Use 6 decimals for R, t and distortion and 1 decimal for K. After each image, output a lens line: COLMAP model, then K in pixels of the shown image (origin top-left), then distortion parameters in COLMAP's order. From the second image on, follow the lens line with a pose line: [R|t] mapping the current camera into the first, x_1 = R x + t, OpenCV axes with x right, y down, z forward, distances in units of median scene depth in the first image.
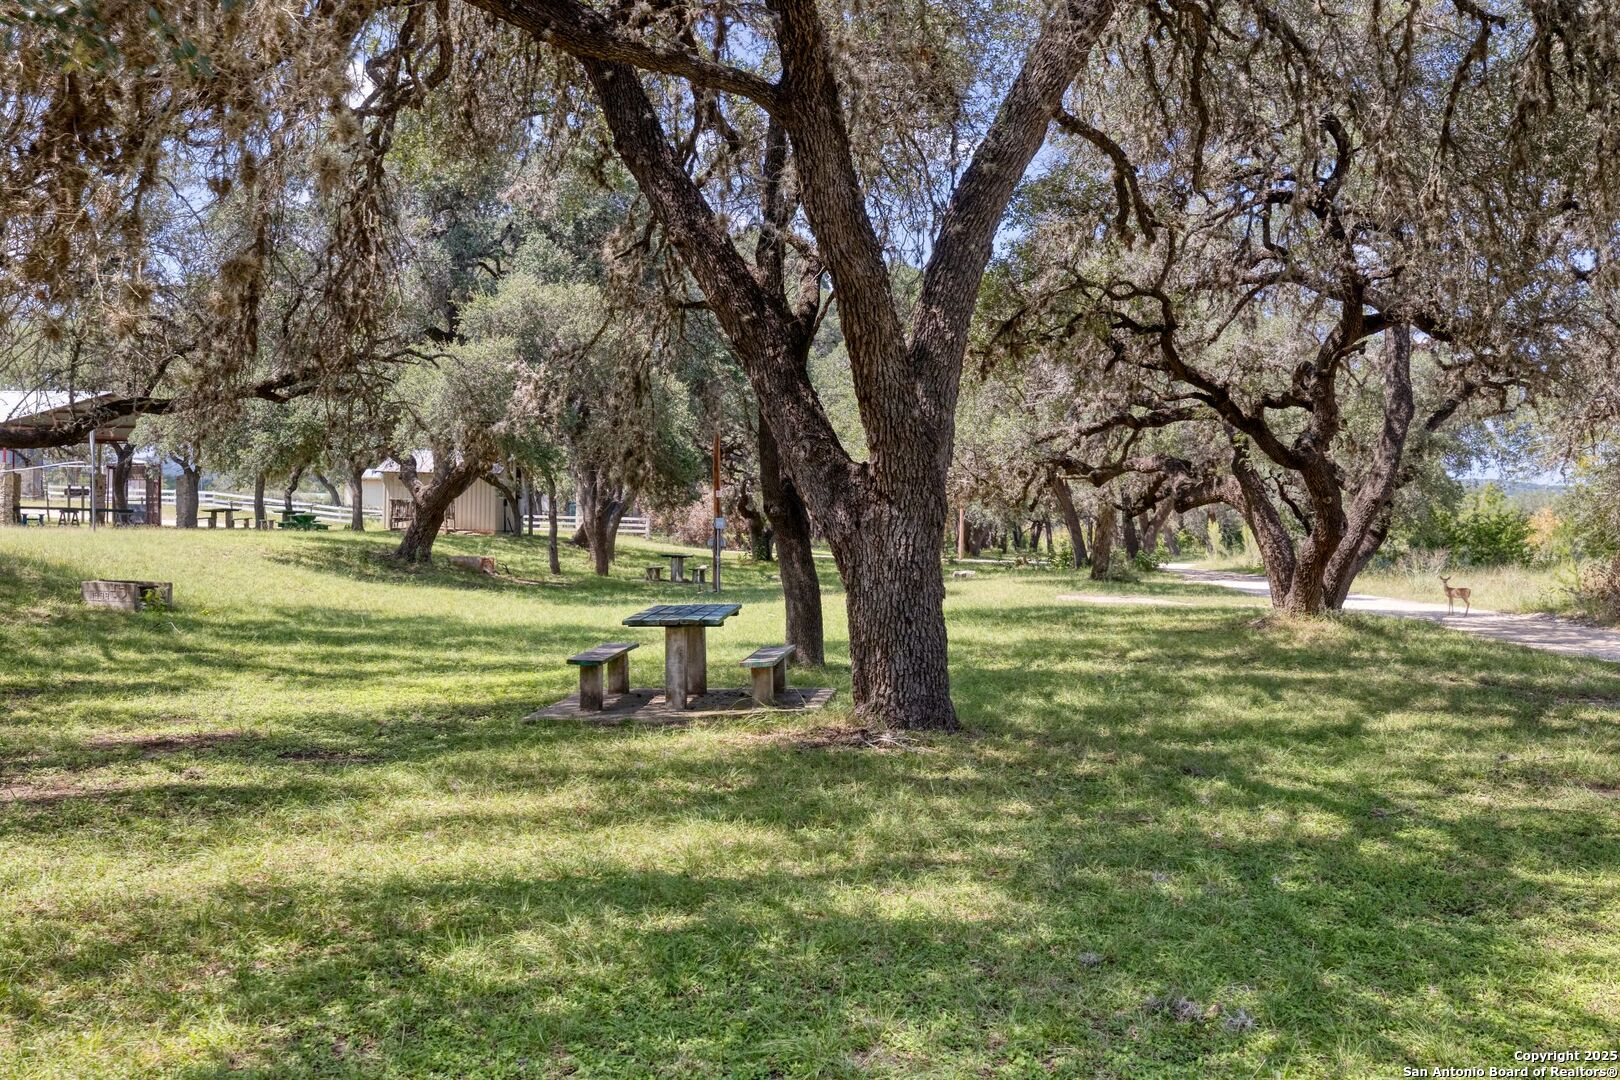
lens RADIAL K [[1645.8, 0, 809.1], [0, 1645.8, 537.0], [0, 0, 1]] dist [0.023544, 0.000000]
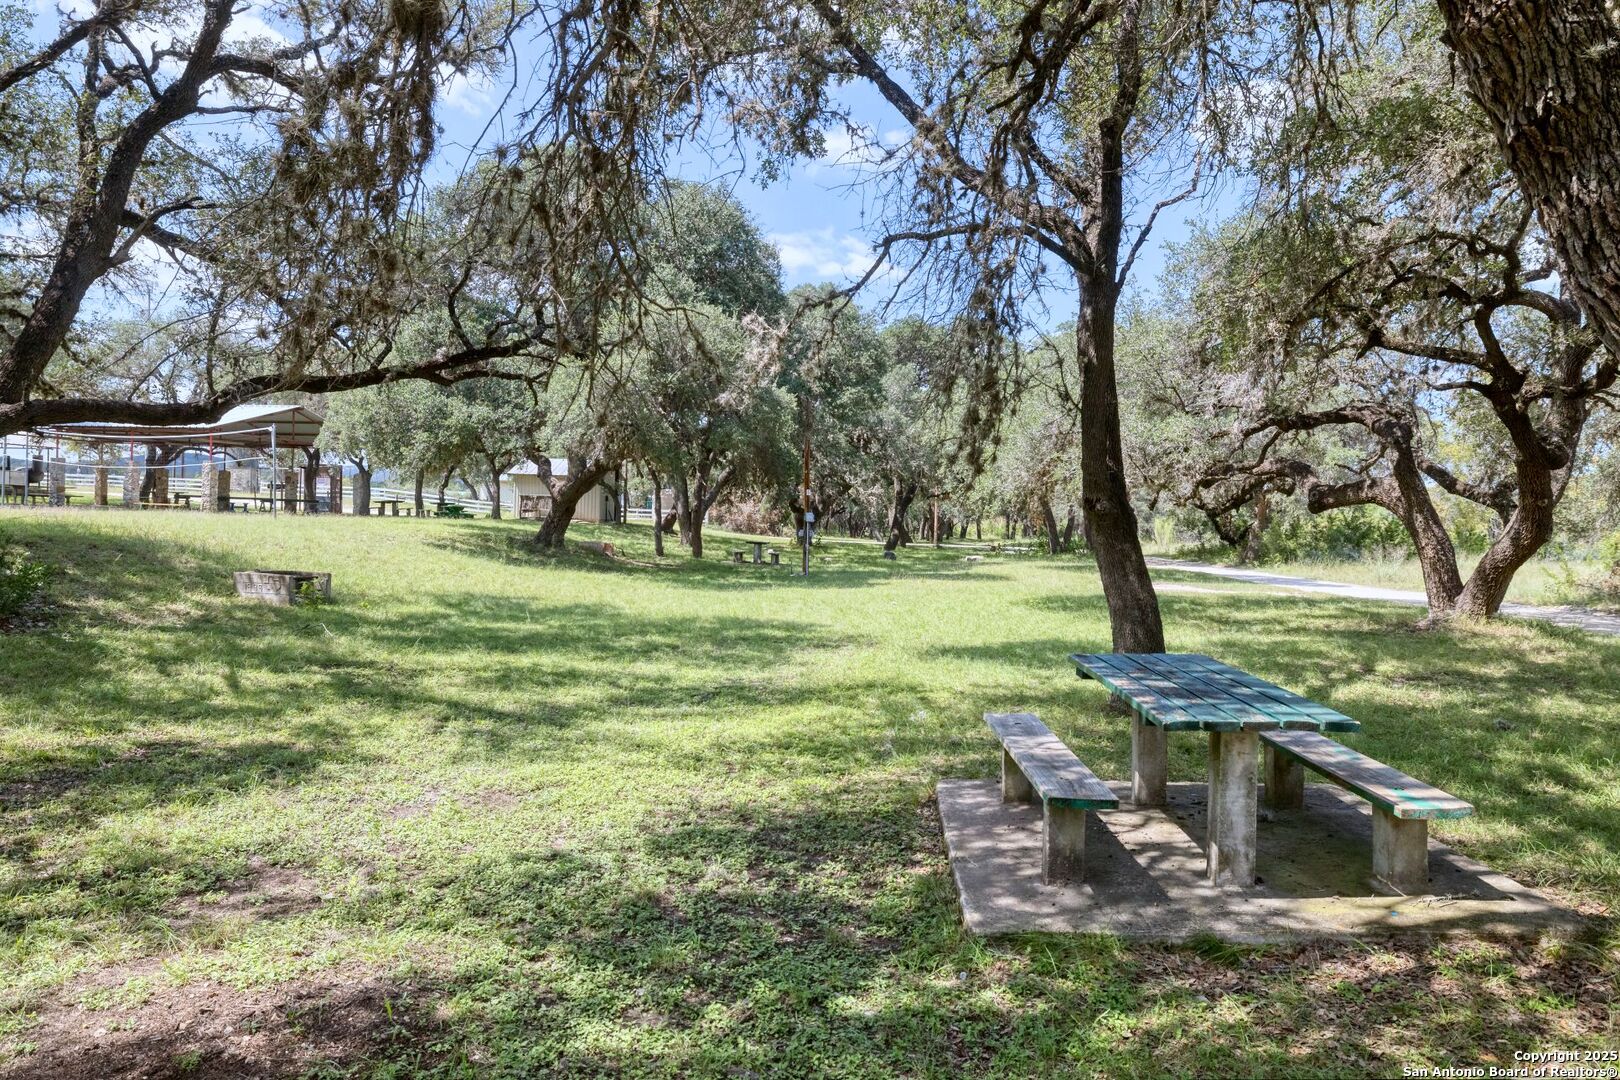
lens RADIAL K [[1062.9, 0, 812.2], [0, 1062.9, 539.9], [0, 0, 1]] dist [-0.007272, -0.002762]
pose [[0.999338, 0.010858, 0.034733, -0.077825], [-0.011343, 0.999840, 0.013804, -0.002405], [-0.034578, -0.014189, 0.999301, 0.228845]]
